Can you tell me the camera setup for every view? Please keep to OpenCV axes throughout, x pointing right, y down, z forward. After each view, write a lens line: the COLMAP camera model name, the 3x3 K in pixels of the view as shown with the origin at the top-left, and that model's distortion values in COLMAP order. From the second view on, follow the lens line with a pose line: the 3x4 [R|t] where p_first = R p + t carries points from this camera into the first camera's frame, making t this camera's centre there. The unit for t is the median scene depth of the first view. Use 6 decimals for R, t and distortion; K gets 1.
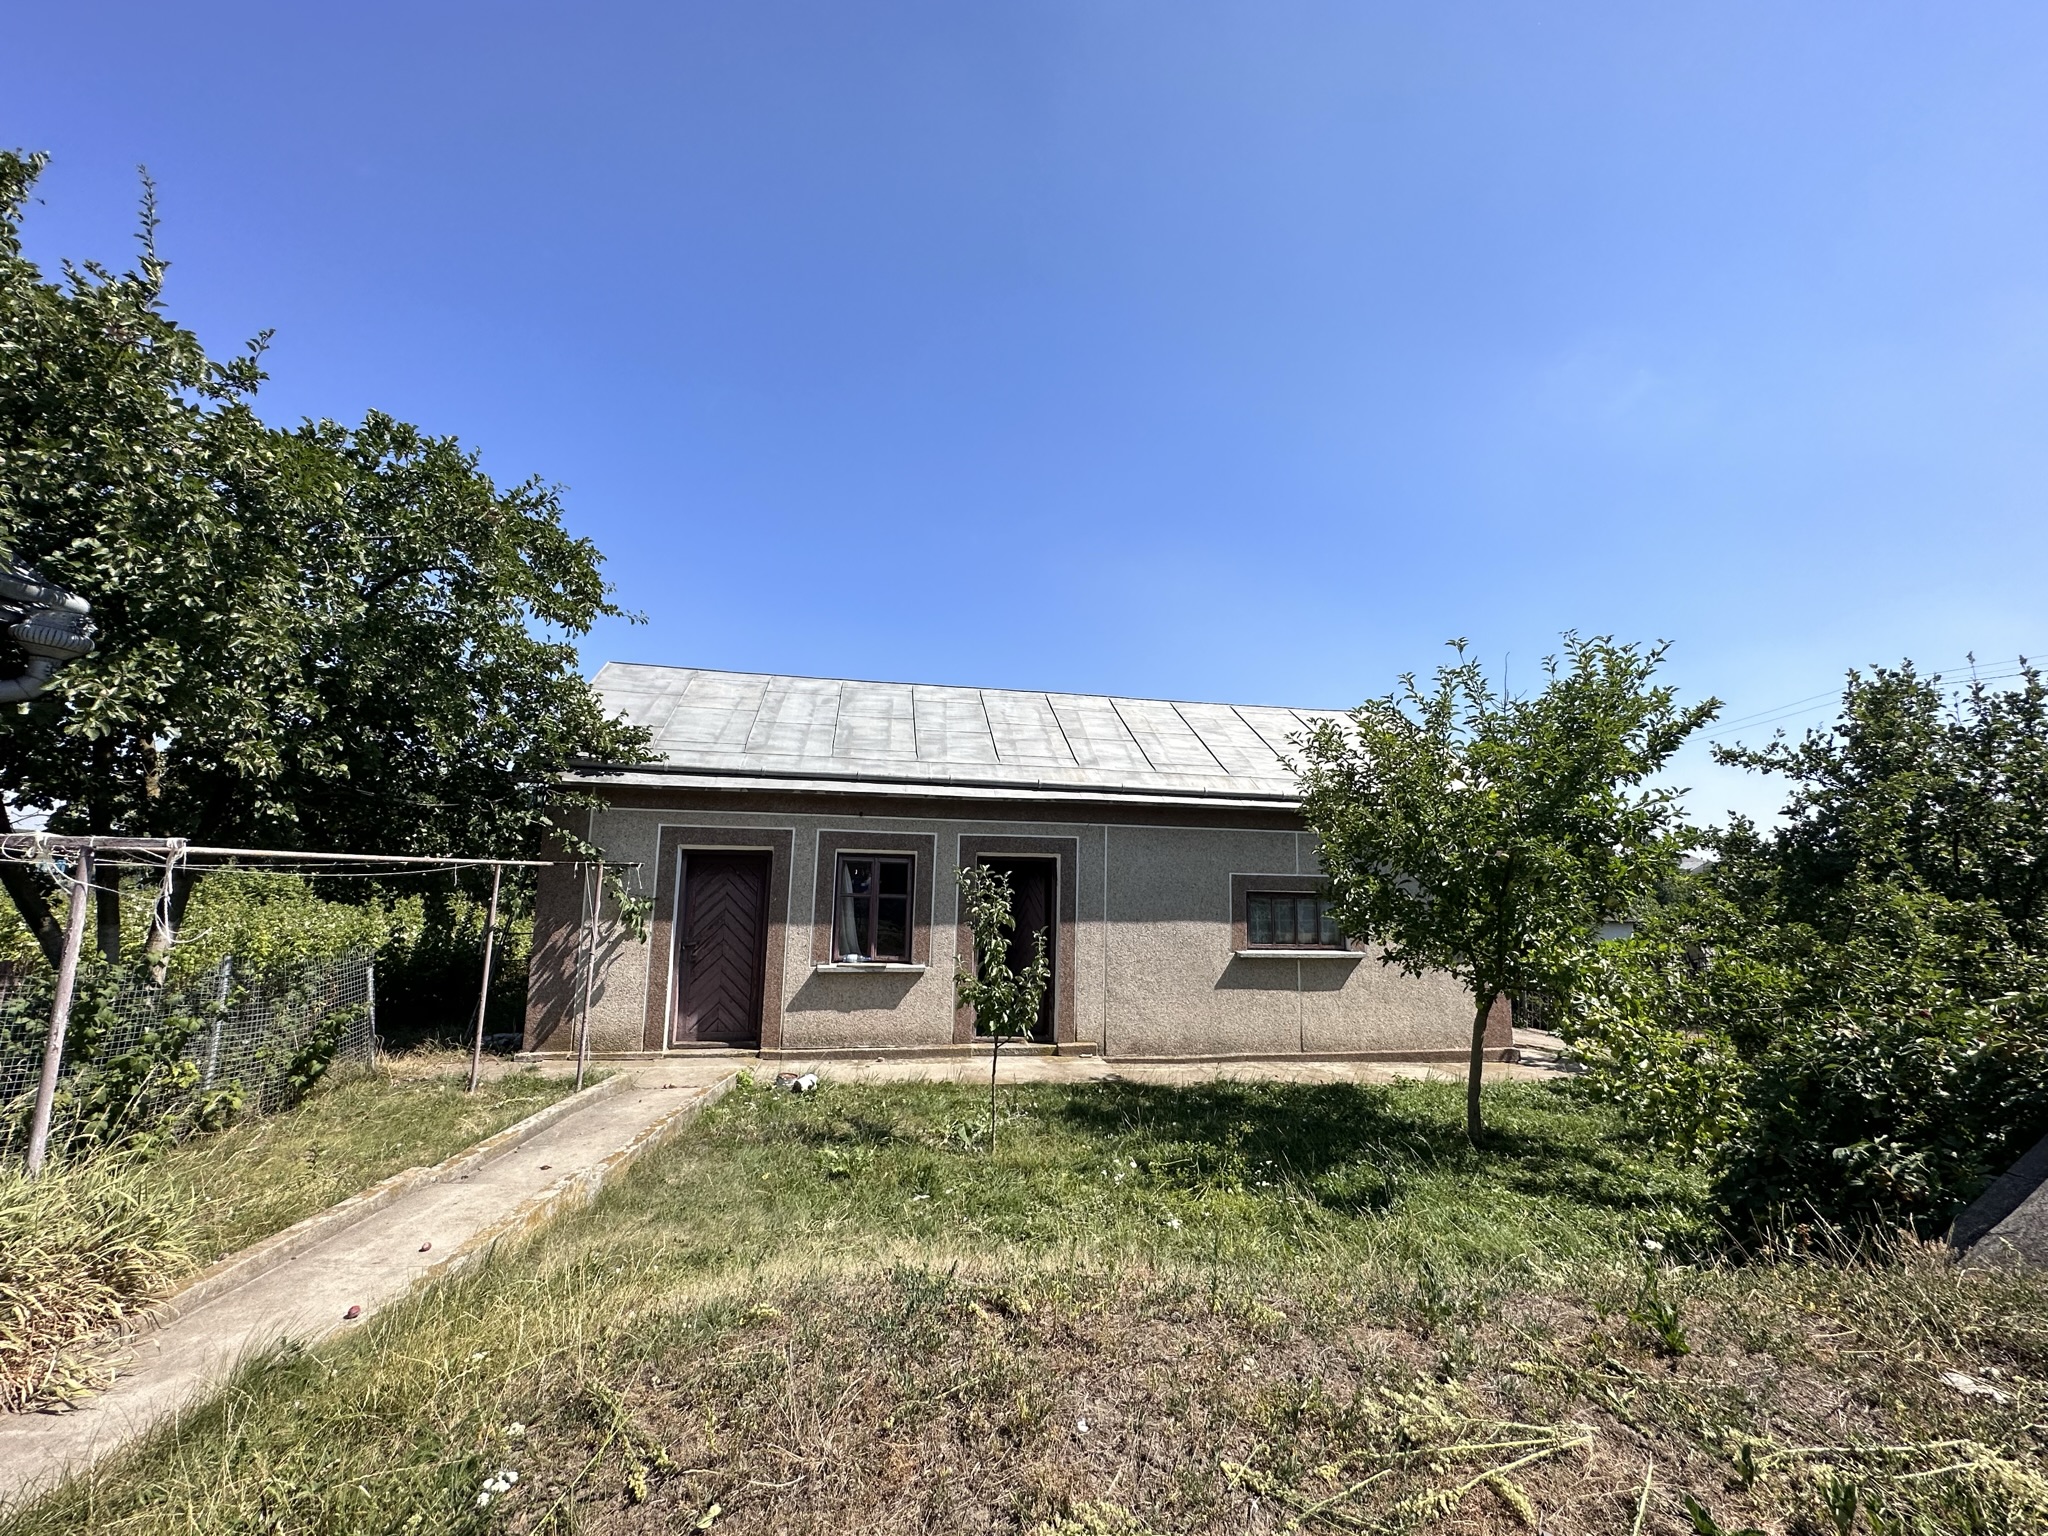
lens RADIAL K [[825.9, 0, 1032.4], [0, 825.9, 760.4], [0, 0, 1]] dist [-0.002523, 0.000787]
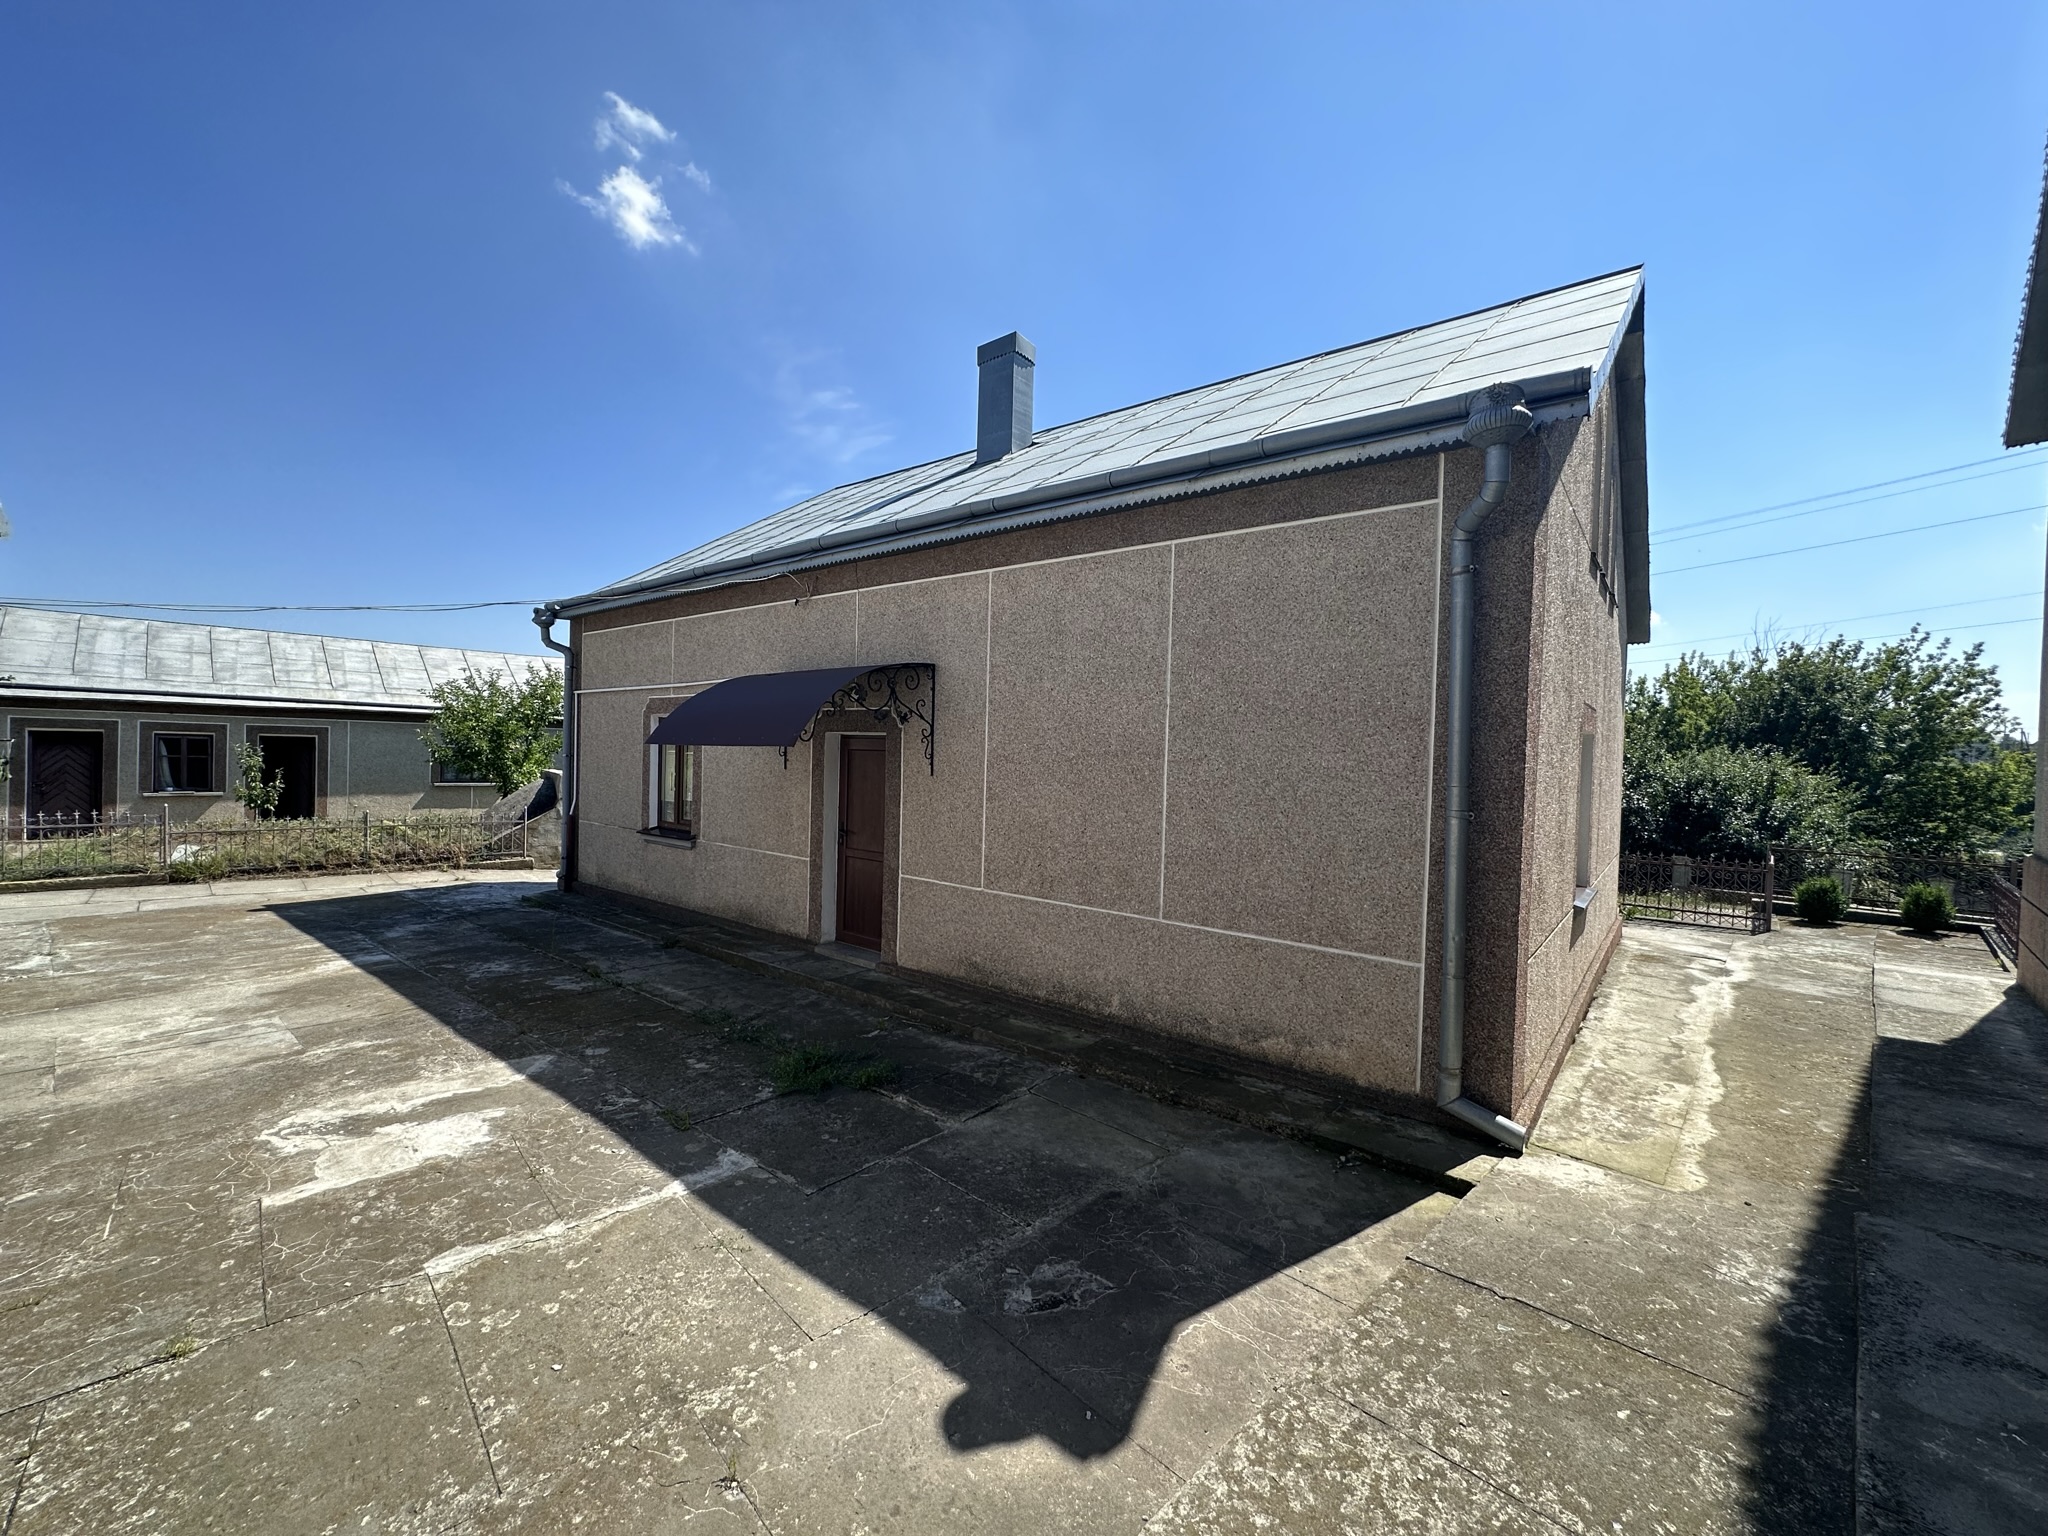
lens RADIAL K [[825.9, 0, 1024.1], [0, 825.9, 763.7], [0, 0, 1]] dist [-0.002523, 0.000787]
pose [[0.818880, -0.005284, 0.573940, 0.286305], [-0.087918, 0.987002, 0.134525, -0.231501], [-0.567191, -0.160619, 0.807772, -1.541764]]
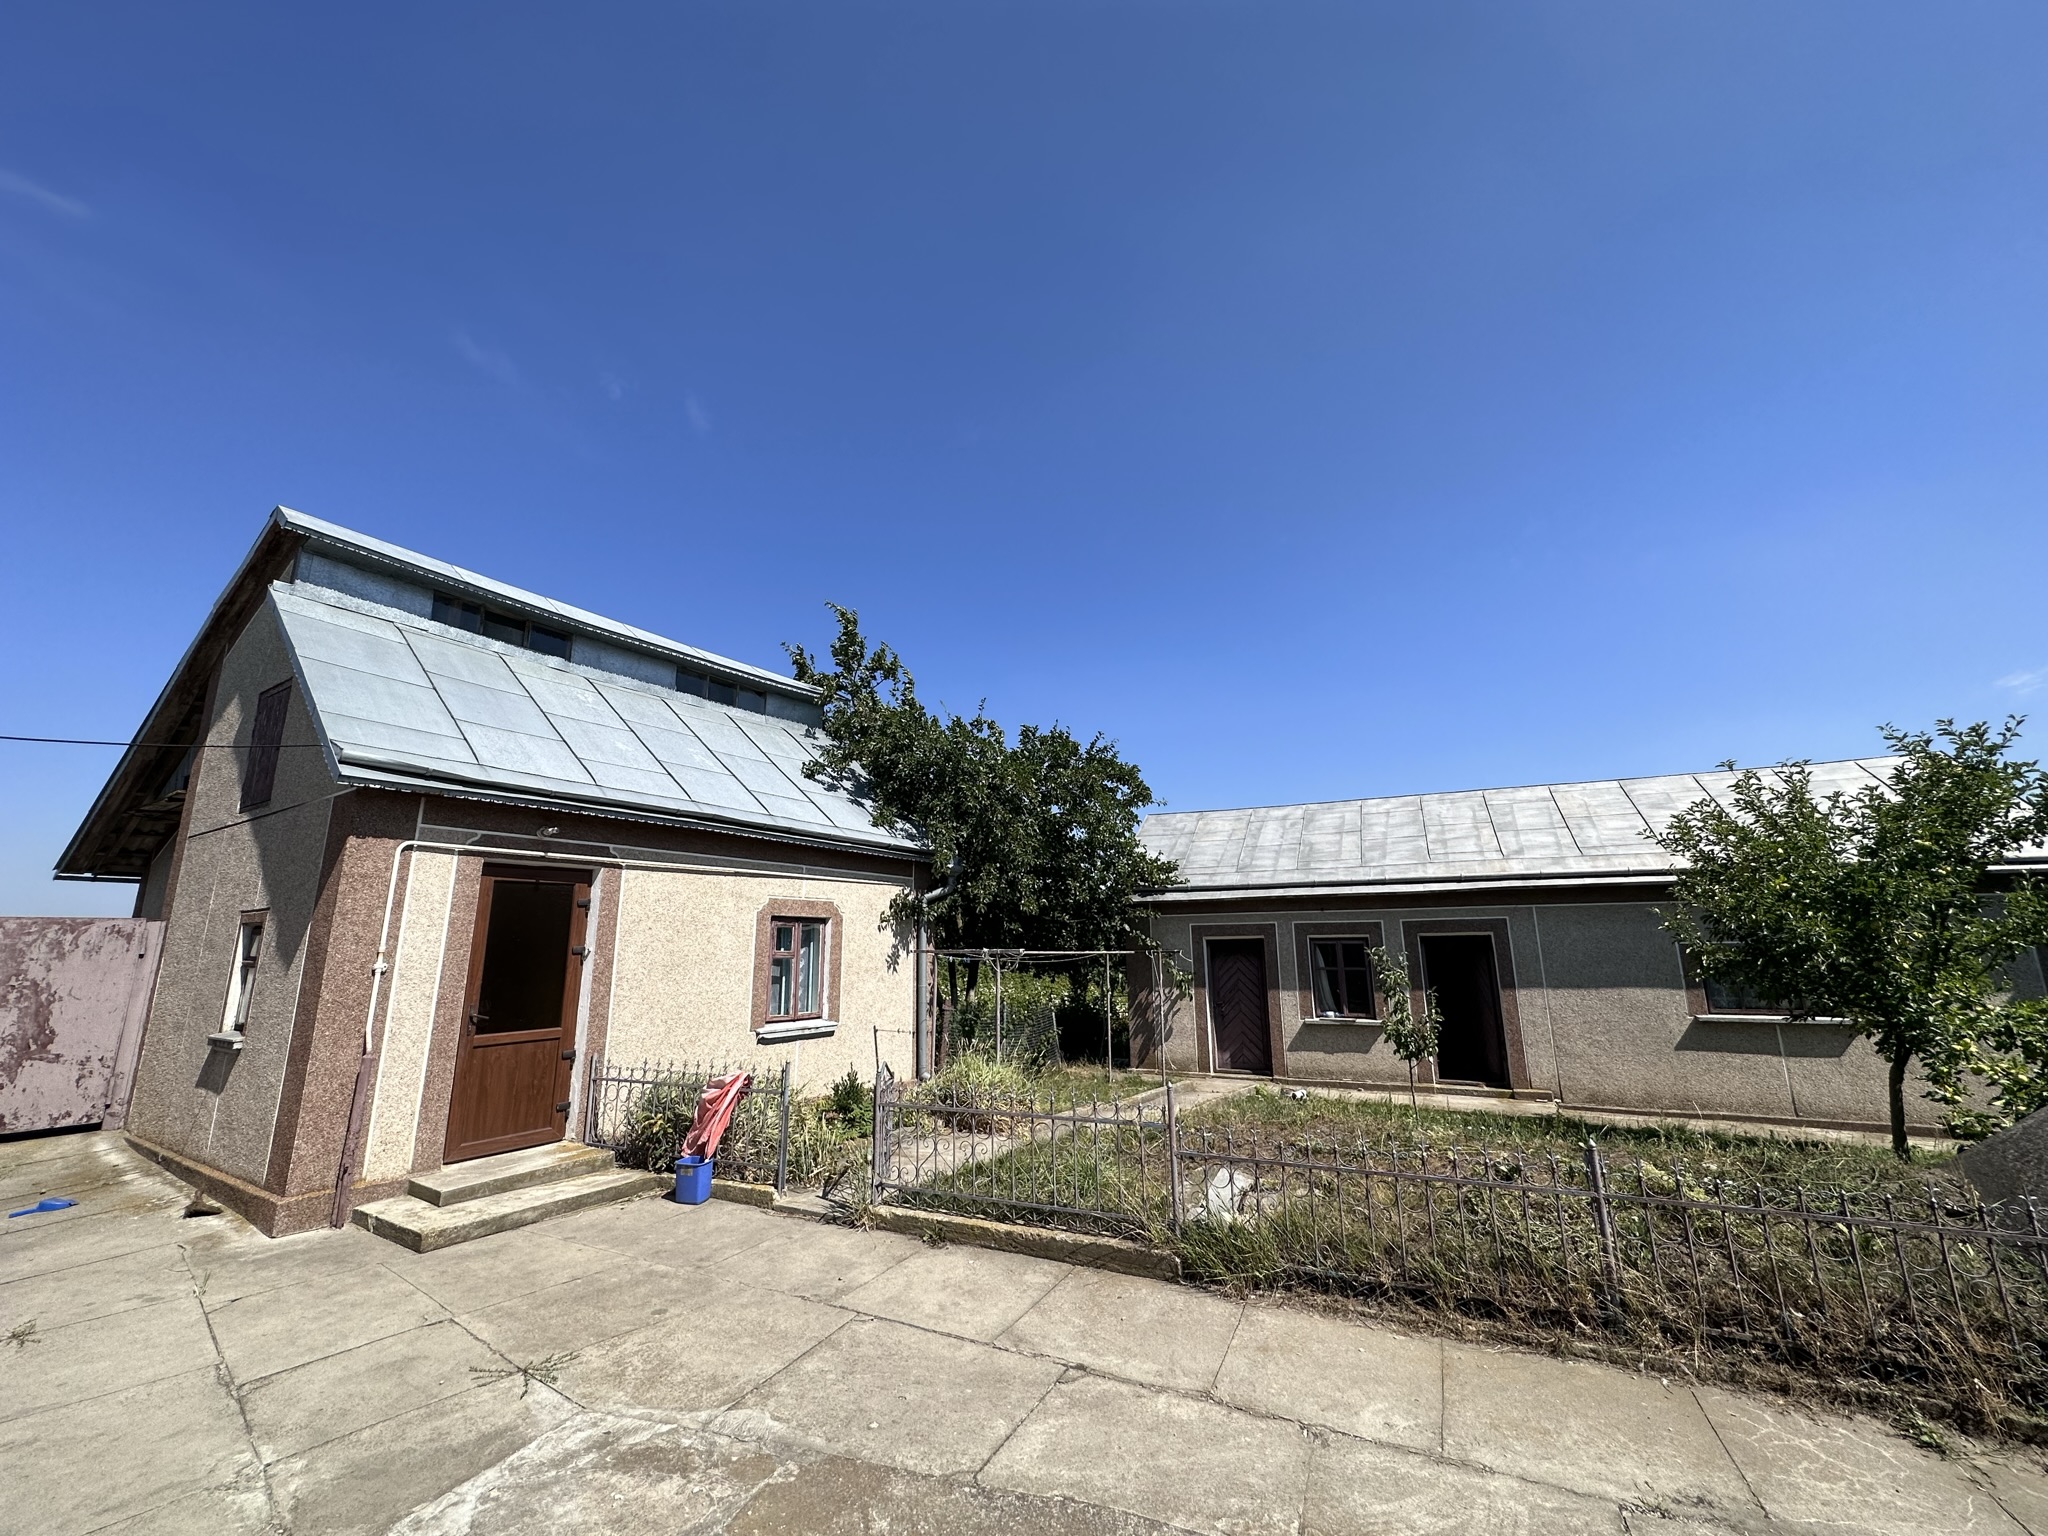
lens RADIAL K [[825.9, 0, 1023.9], [0, 825.9, 760.2], [0, 0, 1]] dist [-0.002523, 0.000787]
pose [[0.802832, -0.161204, -0.573998, 0.225285], [0.107426, 0.986108, -0.126690, -0.060199], [0.586447, 0.040049, 0.808997, -0.427690]]
